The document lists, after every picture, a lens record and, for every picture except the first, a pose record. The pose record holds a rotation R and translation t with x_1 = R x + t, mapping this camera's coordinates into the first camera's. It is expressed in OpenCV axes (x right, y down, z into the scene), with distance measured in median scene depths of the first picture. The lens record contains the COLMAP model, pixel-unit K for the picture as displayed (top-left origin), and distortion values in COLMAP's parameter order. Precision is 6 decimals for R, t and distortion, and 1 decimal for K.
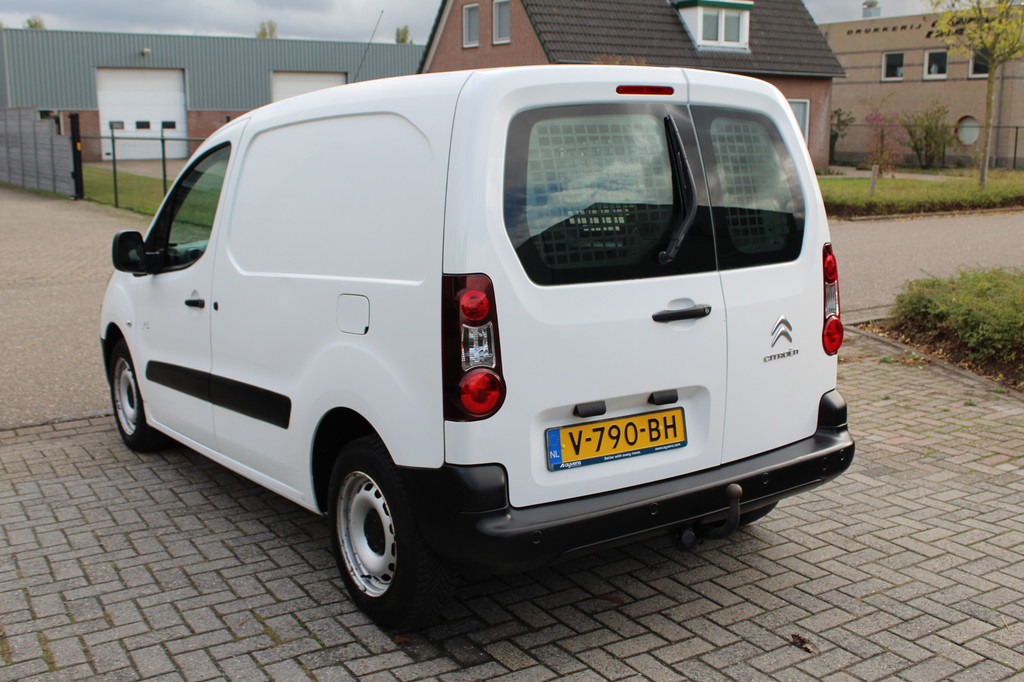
lens RADIAL K [[1110.6, 0, 512.0], [0, 1110.6, 341.0], [0, 0, 1]] dist [-0.172543, 0.337829]
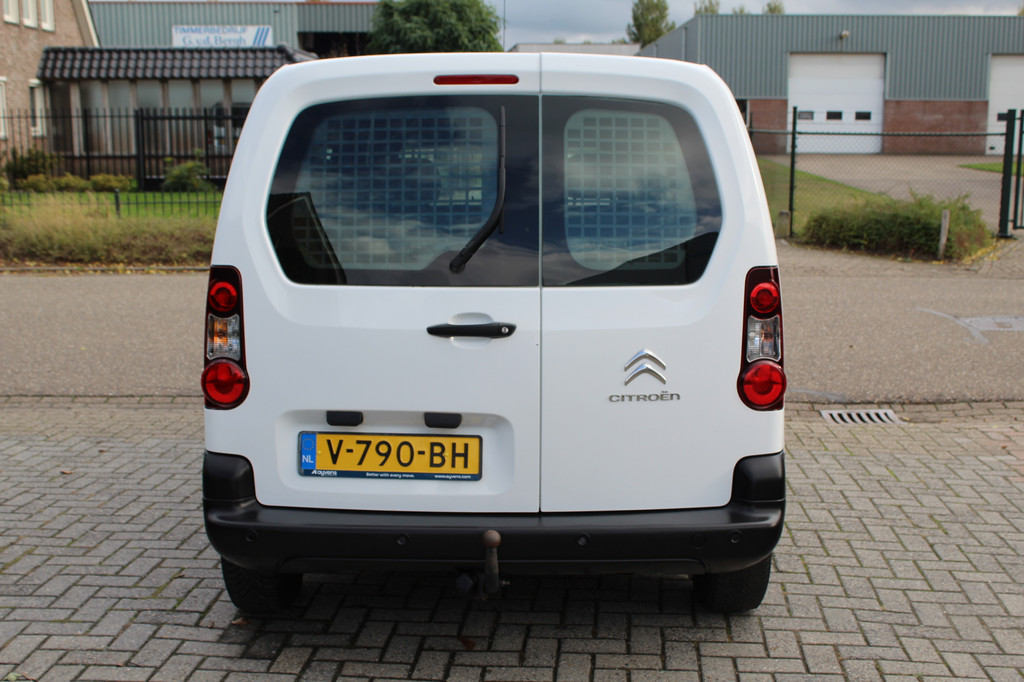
lens RADIAL K [[1248.9, 0, 512.0], [0, 1248.9, 341.0], [0, 0, 1]] dist [-0.122481, 0.280062]
pose [[0.808400, 0.101294, -0.579852, 0.748133], [-0.109971, 0.993728, 0.020278, -0.039116], [0.578269, 0.047375, 0.814469, 0.196607]]
